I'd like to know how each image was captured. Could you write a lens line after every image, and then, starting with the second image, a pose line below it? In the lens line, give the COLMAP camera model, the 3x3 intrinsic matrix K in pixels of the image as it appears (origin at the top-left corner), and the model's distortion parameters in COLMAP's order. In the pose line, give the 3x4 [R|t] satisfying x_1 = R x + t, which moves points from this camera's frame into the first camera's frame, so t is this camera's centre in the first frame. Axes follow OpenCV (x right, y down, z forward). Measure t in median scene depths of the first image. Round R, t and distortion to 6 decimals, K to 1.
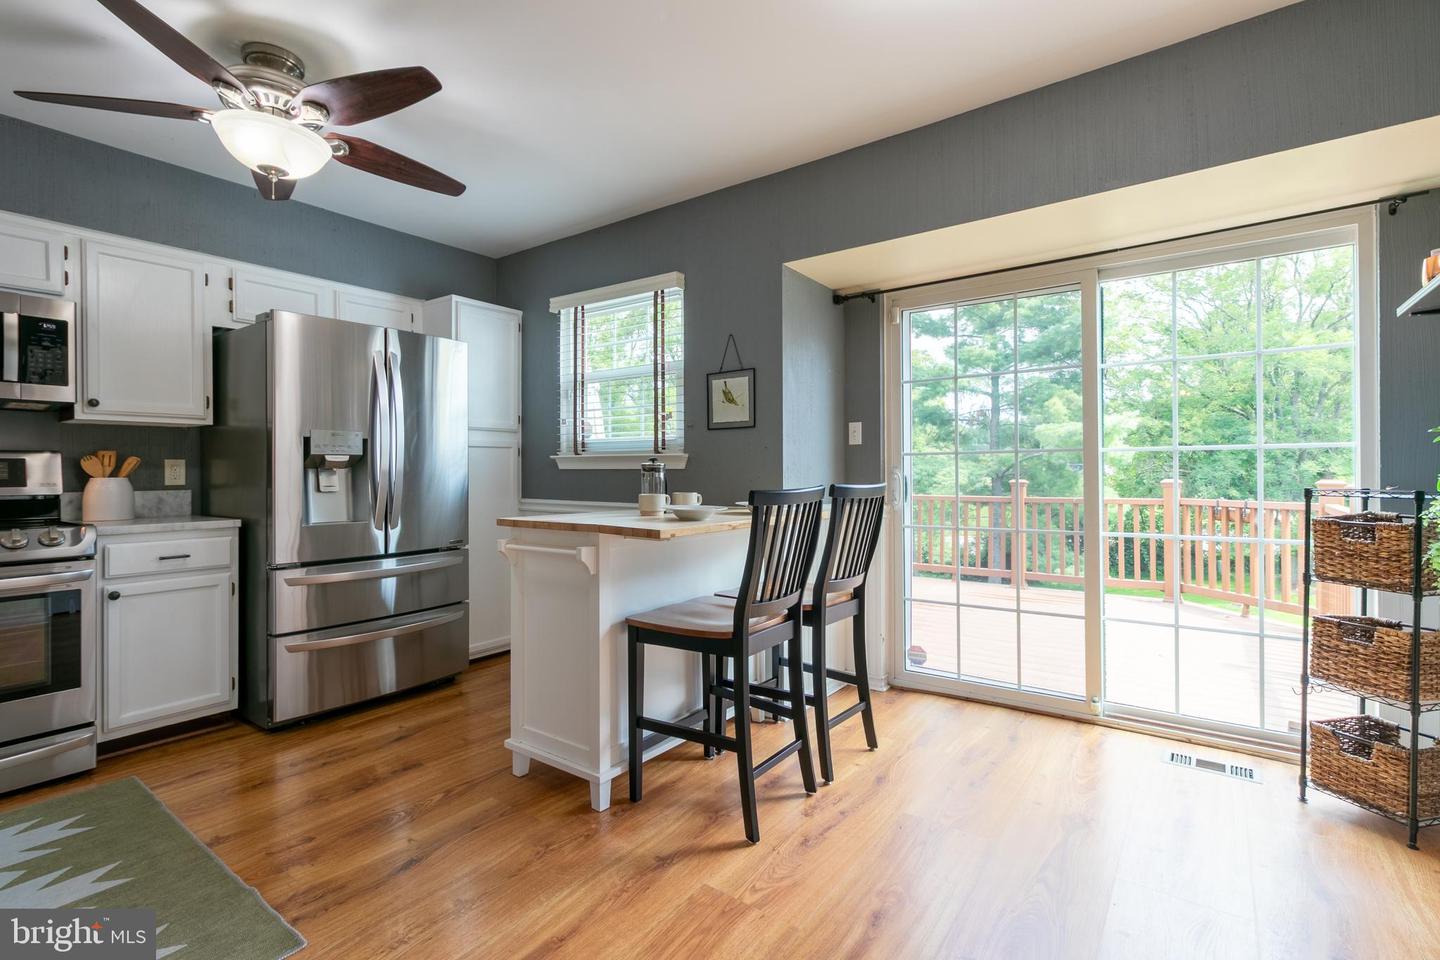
lens RADIAL K [[664.8, 0, 706.7], [0, 664.8, 470.0], [0, 0, 1]] dist [0.005054, 0.000365]
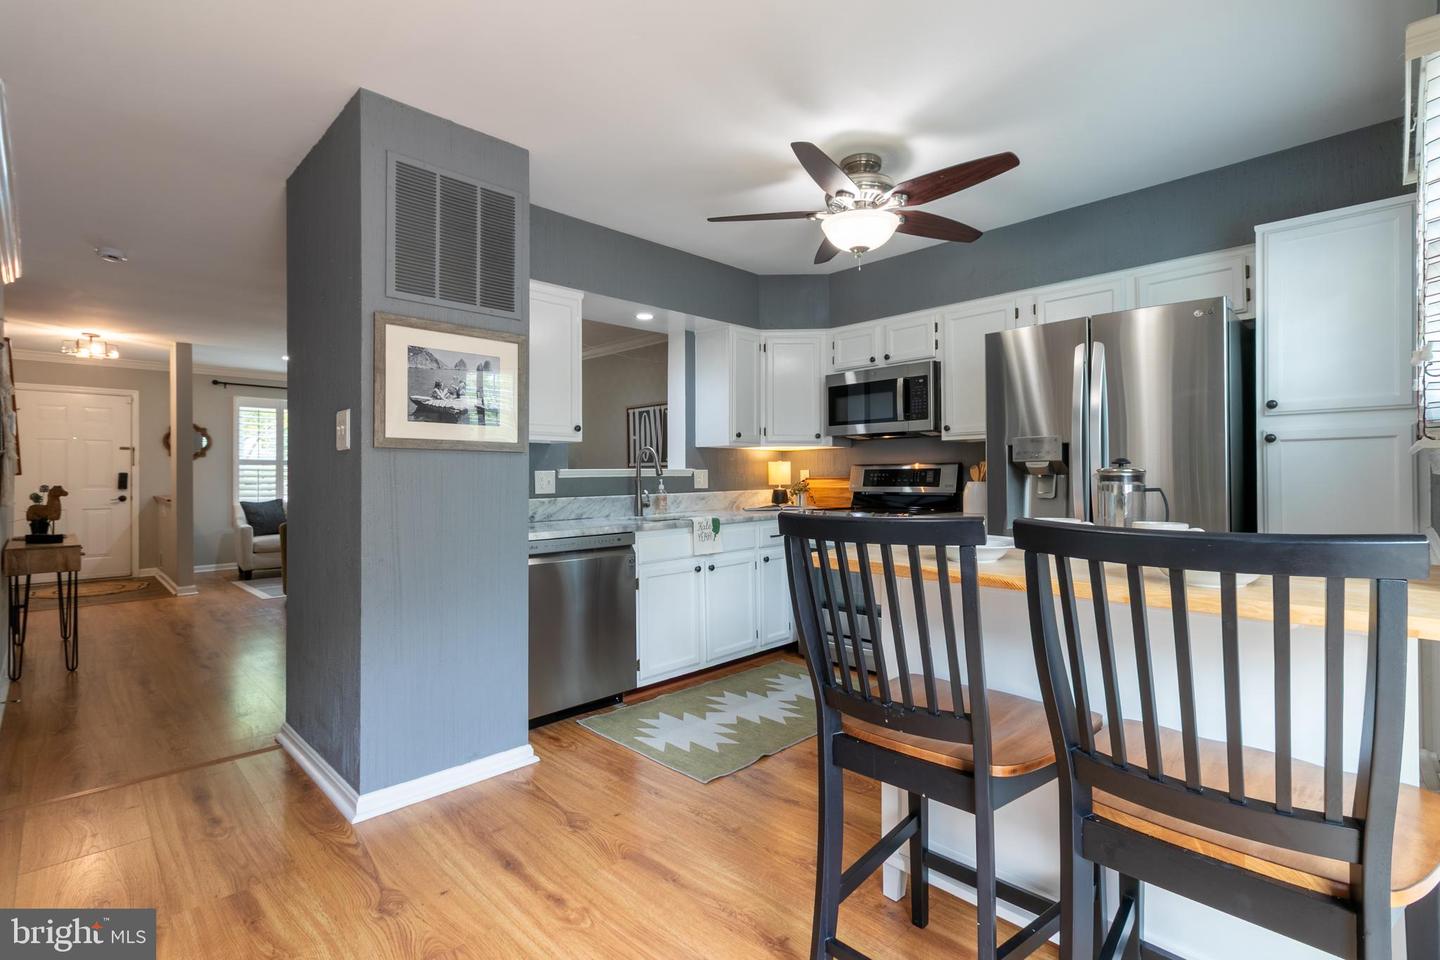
lens RADIAL K [[671.2, 0, 716.2], [0, 671.2, 469.8], [0, 0, 1]] dist [0.004682, -0.000190]
pose [[-0.148210, -0.006038, -0.988938, 0.534434], [0.006713, 0.999952, -0.007111, -0.006137], [0.988933, -0.007692, -0.148162, 0.705309]]
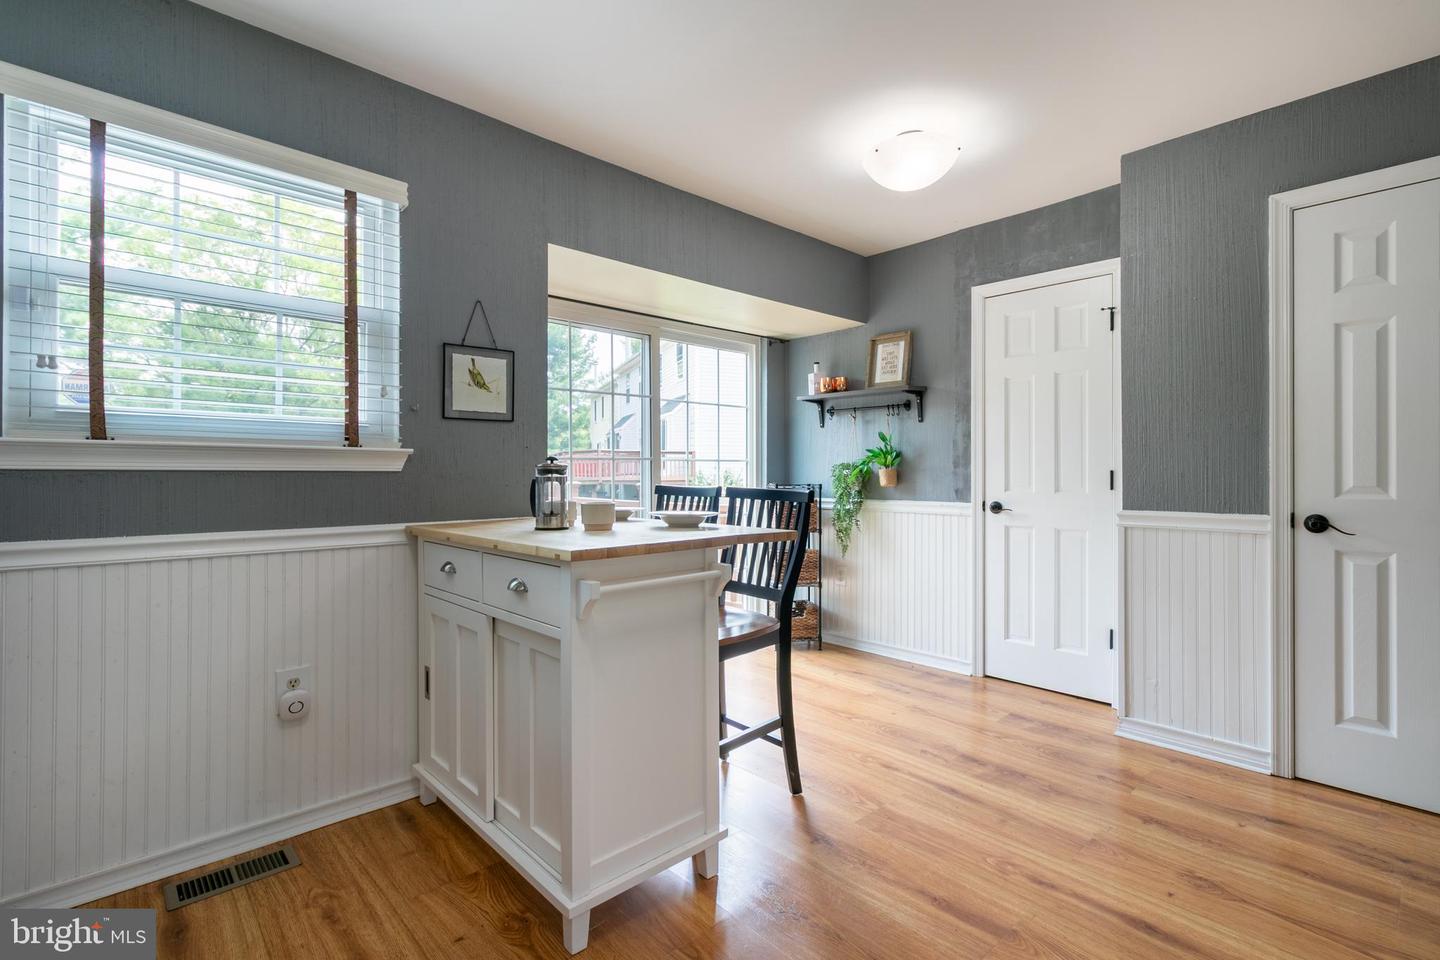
lens RADIAL K [[671.2, 0, 716.2], [0, 671.2, 469.8], [0, 0, 1]] dist [0.004682, -0.000190]
pose [[0.178531, 0.008602, 0.983897, -0.775290], [0.001081, 0.999959, -0.008938, 0.004081], [-0.983934, 0.002659, 0.178515, 0.649257]]
